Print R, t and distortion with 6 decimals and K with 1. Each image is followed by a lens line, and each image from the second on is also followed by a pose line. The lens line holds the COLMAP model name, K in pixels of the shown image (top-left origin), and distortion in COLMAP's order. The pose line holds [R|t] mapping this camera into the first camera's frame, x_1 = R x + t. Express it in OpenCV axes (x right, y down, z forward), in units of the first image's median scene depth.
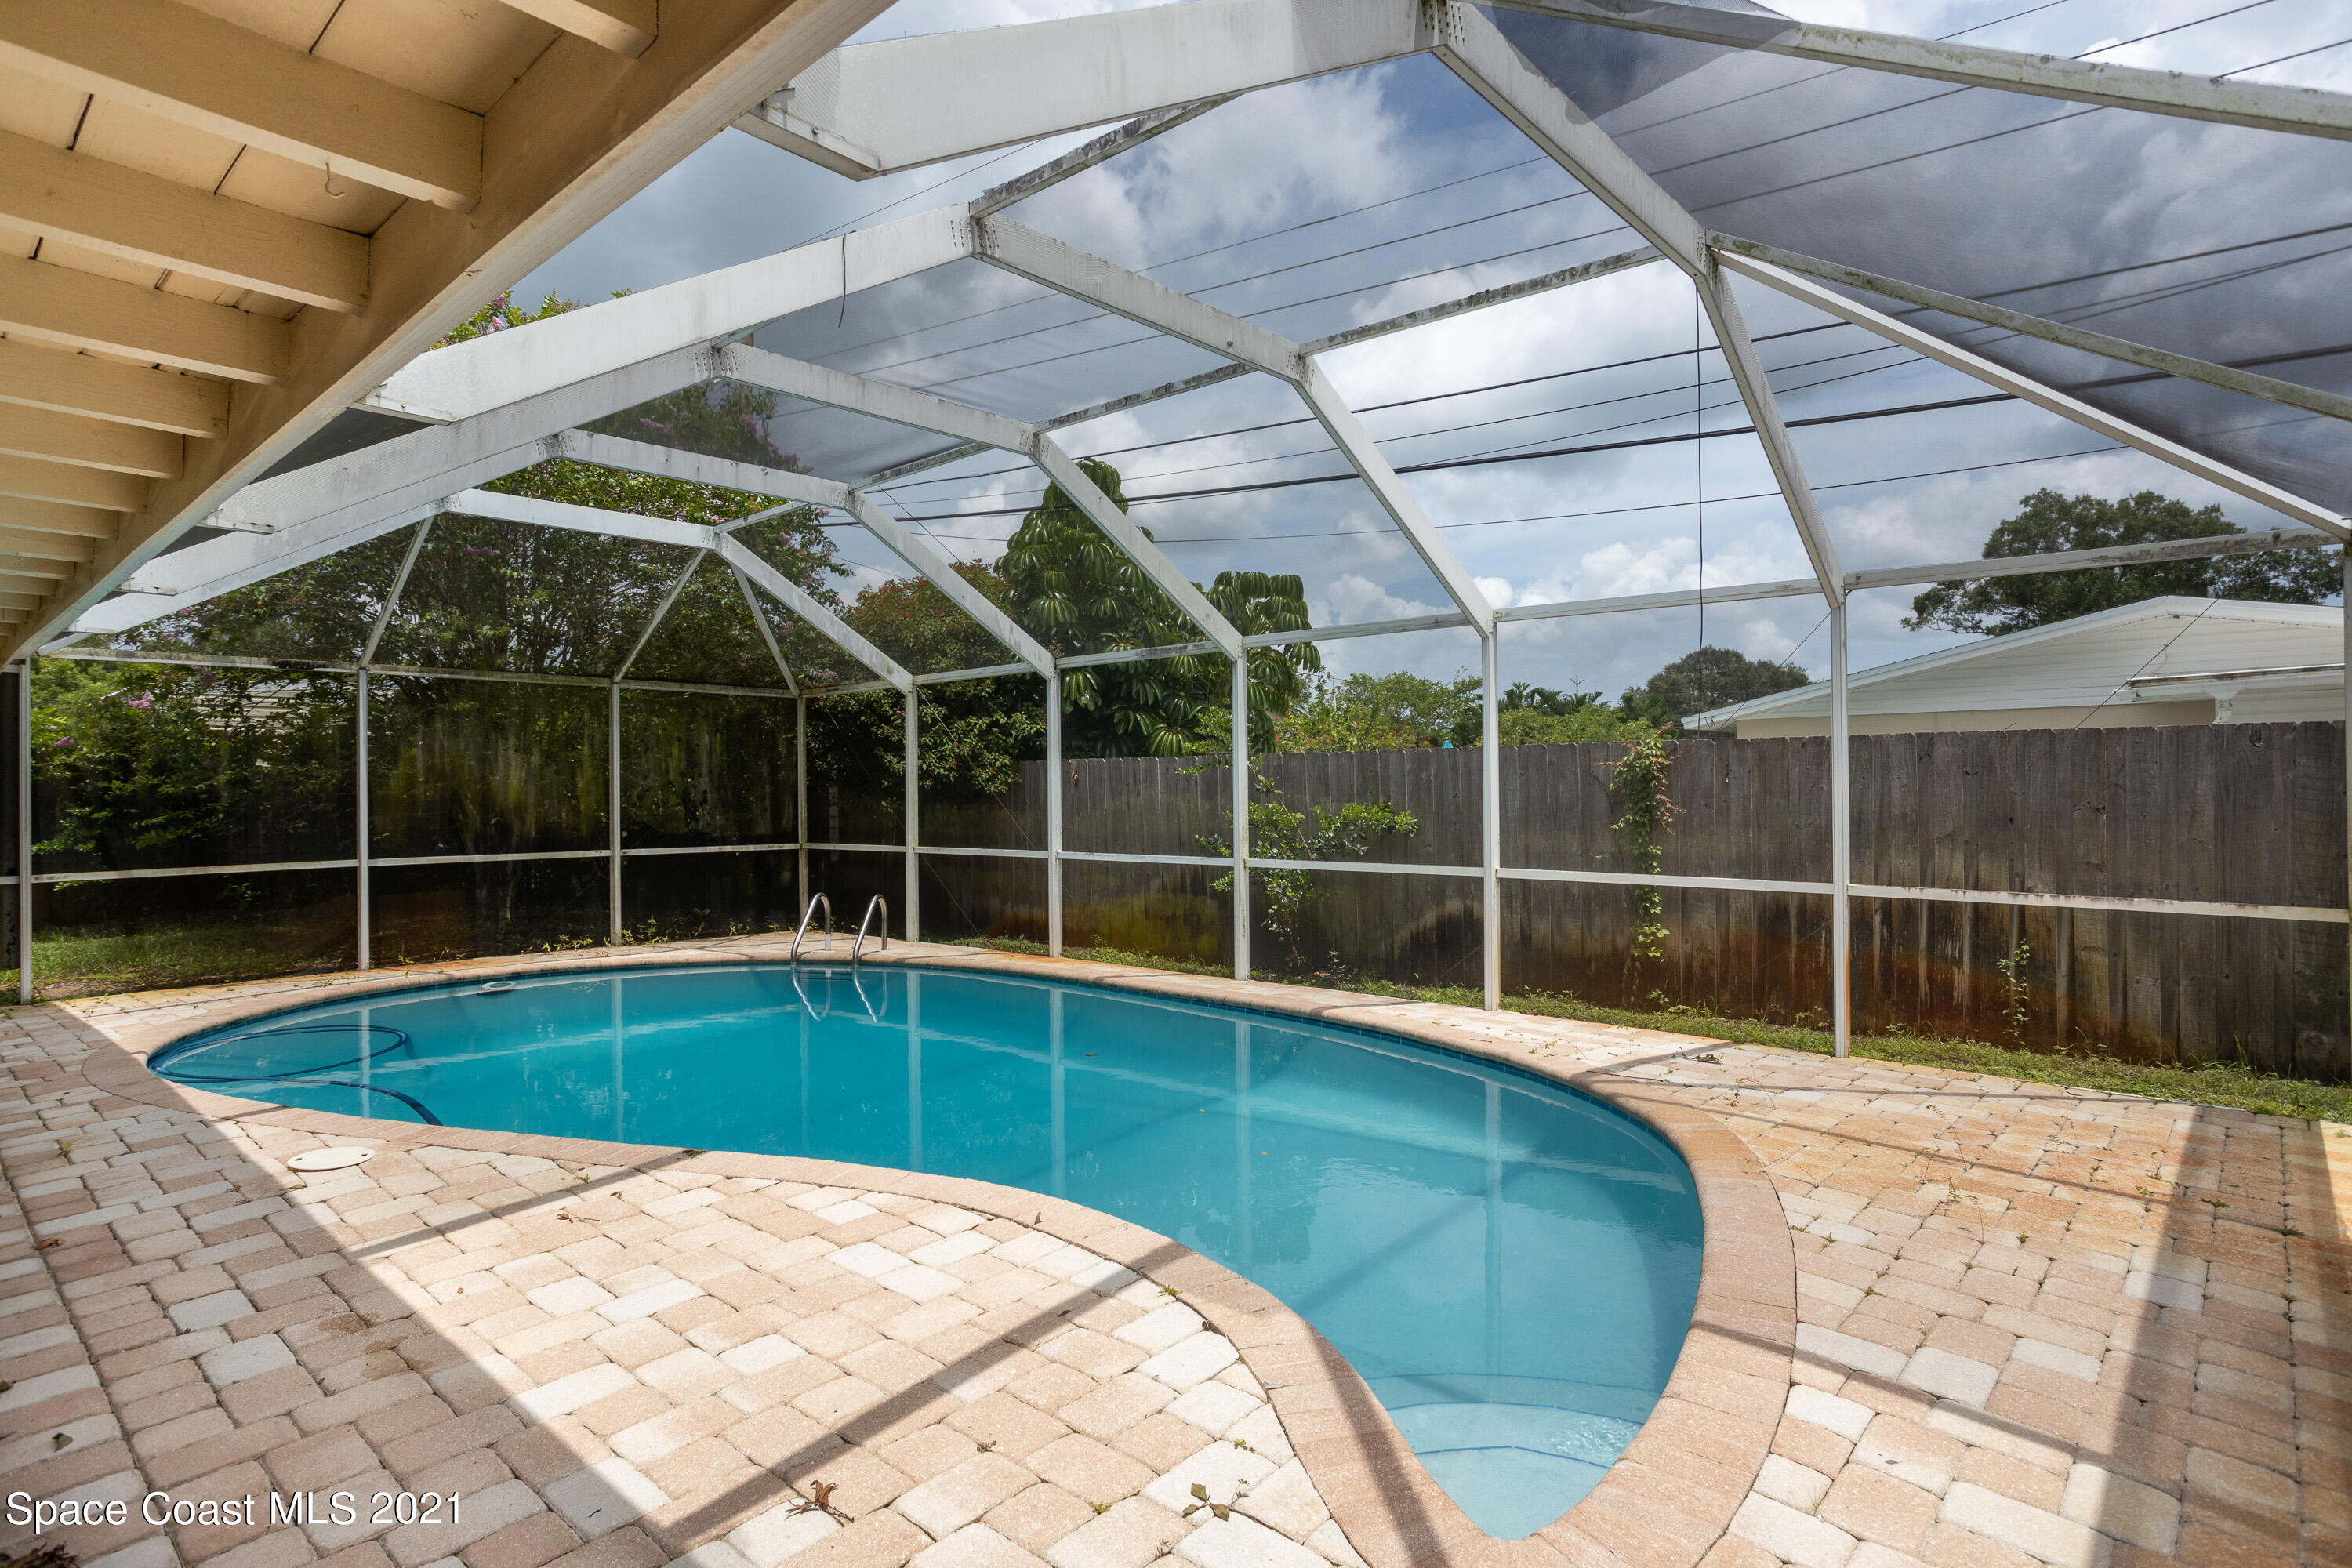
lens RADIAL K [[1197.9, 0, 1216.4], [0, 1197.9, 792.2], [0, 0, 1]] dist [-0.001813, -0.000127]
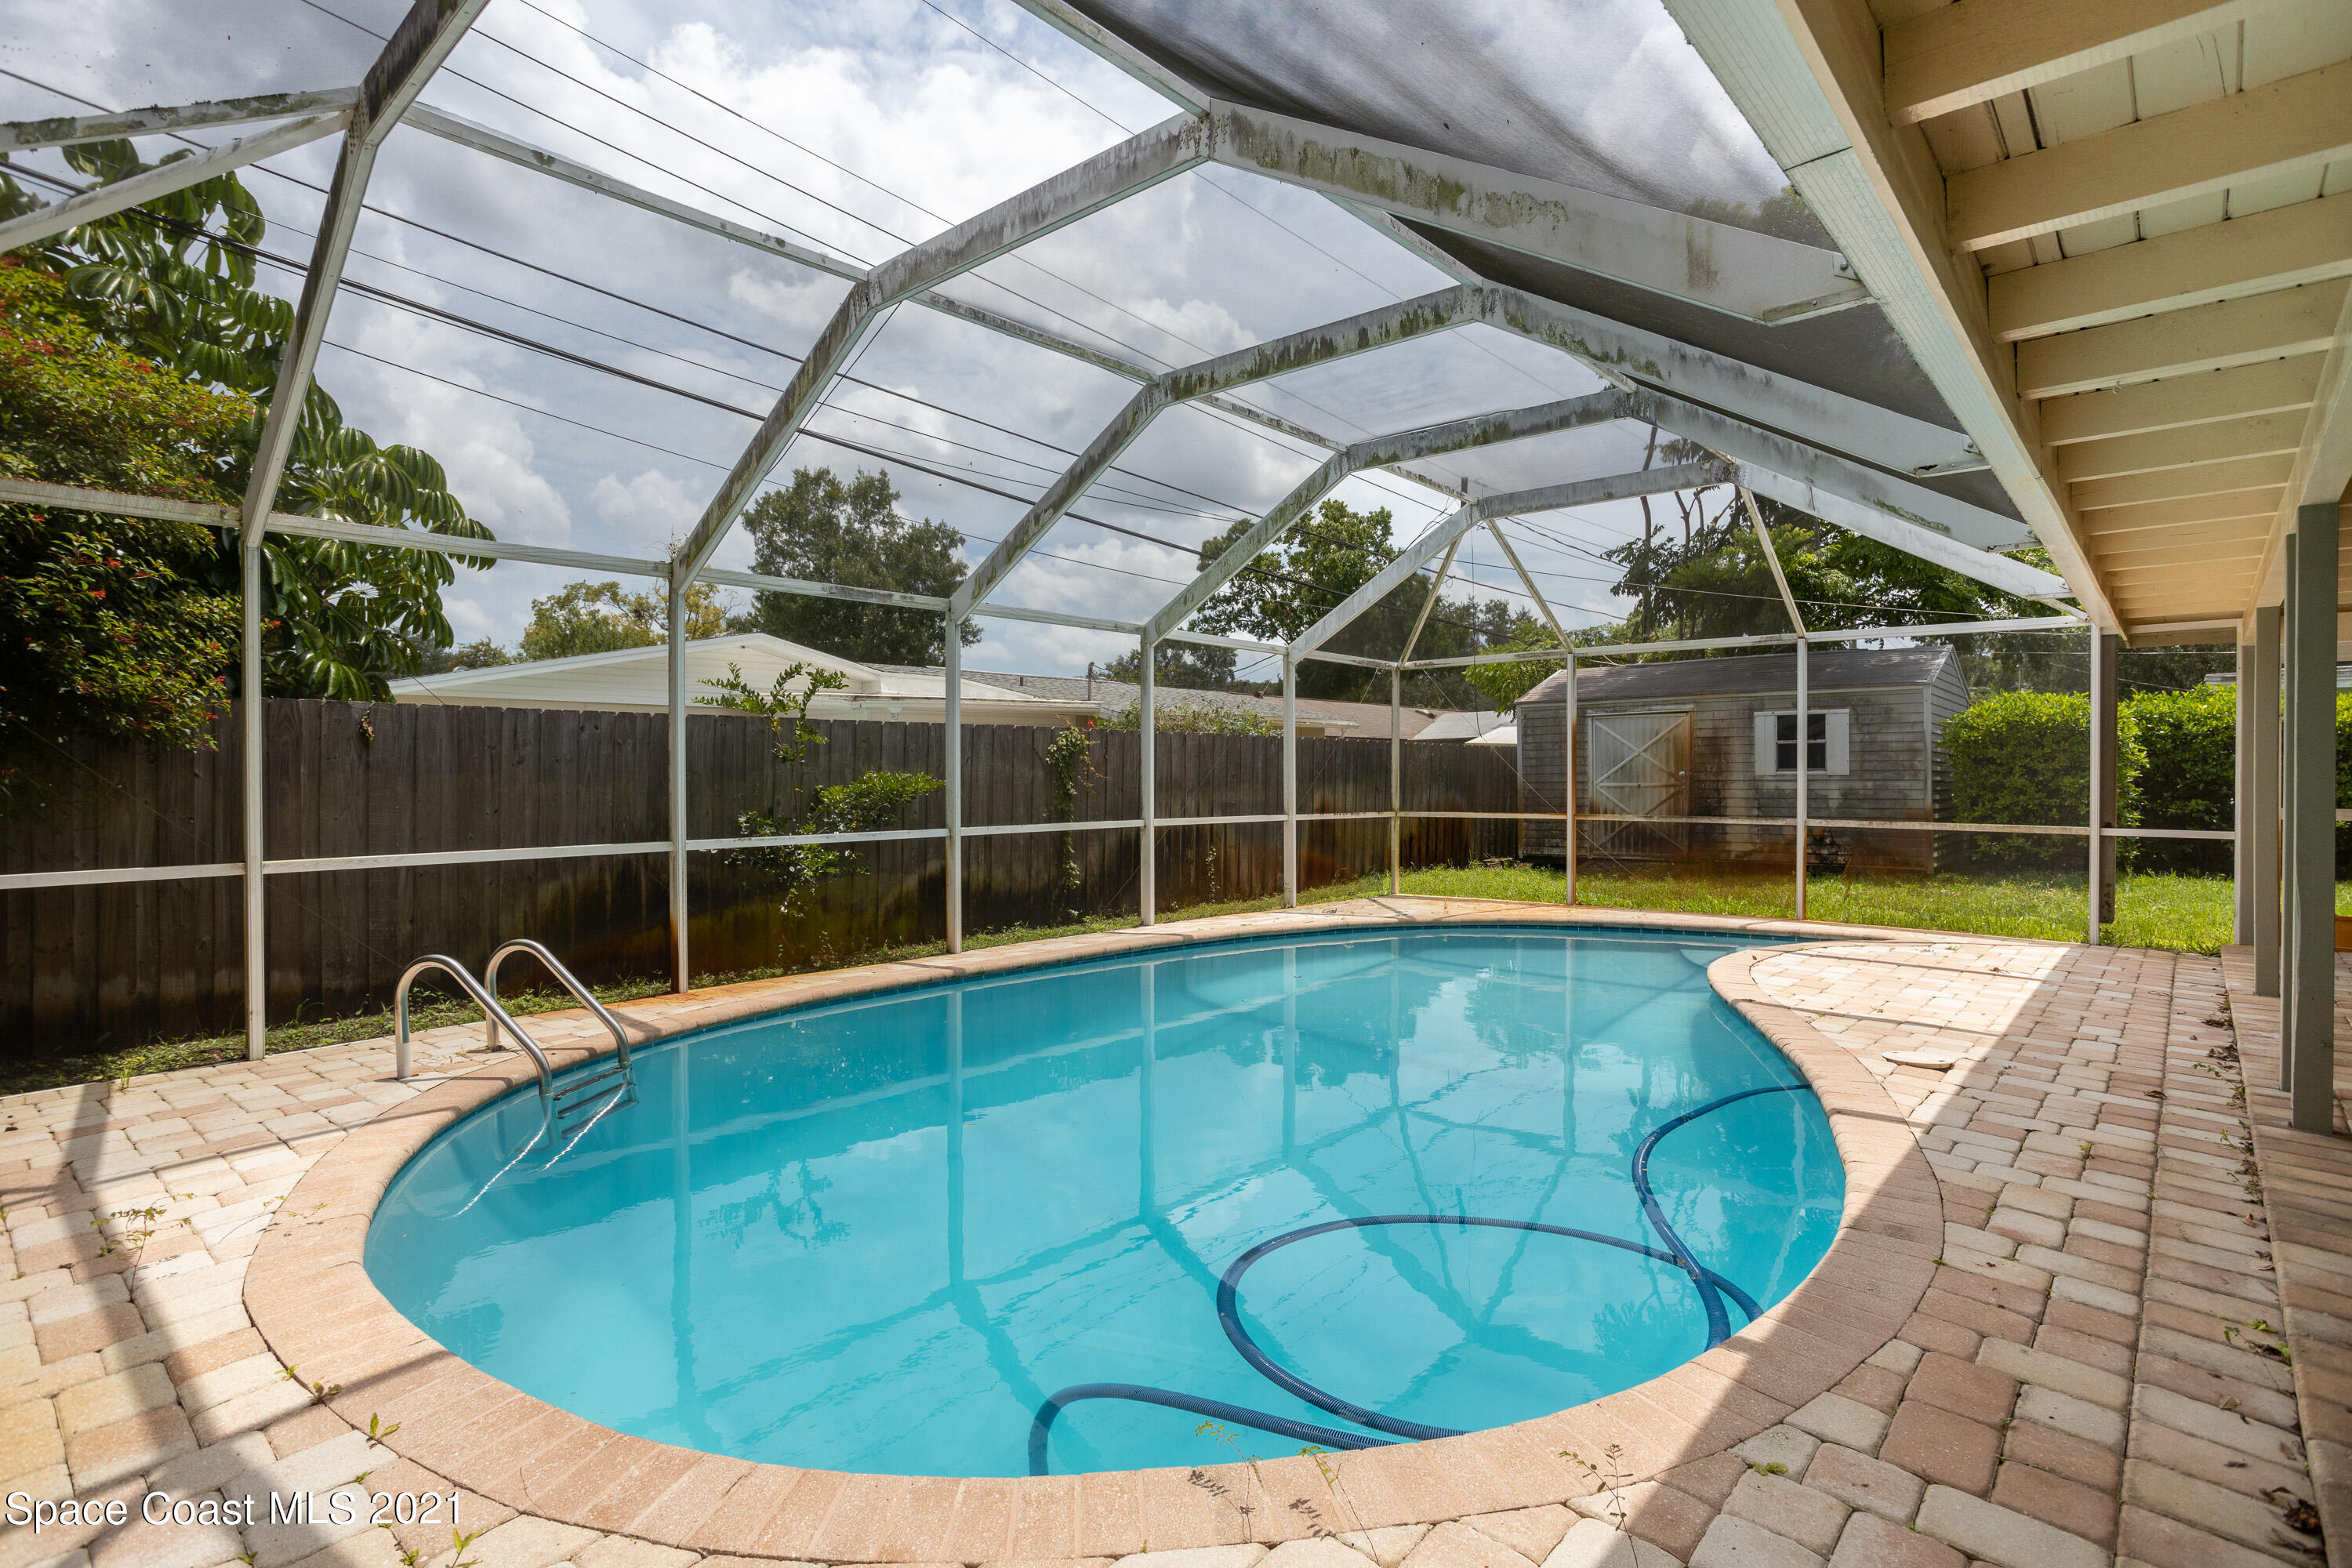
lens RADIAL K [[1127.0, 0, 1176.0], [0, 1127.0, 784.0], [0, 0, 1]] dist [0.026557, 0.000015]
pose [[0.016268, -0.011882, 0.999797, -1.035159], [-0.002272, 0.999926, 0.011921, 0.009006], [-0.999865, -0.002465, 0.016239, 0.949176]]
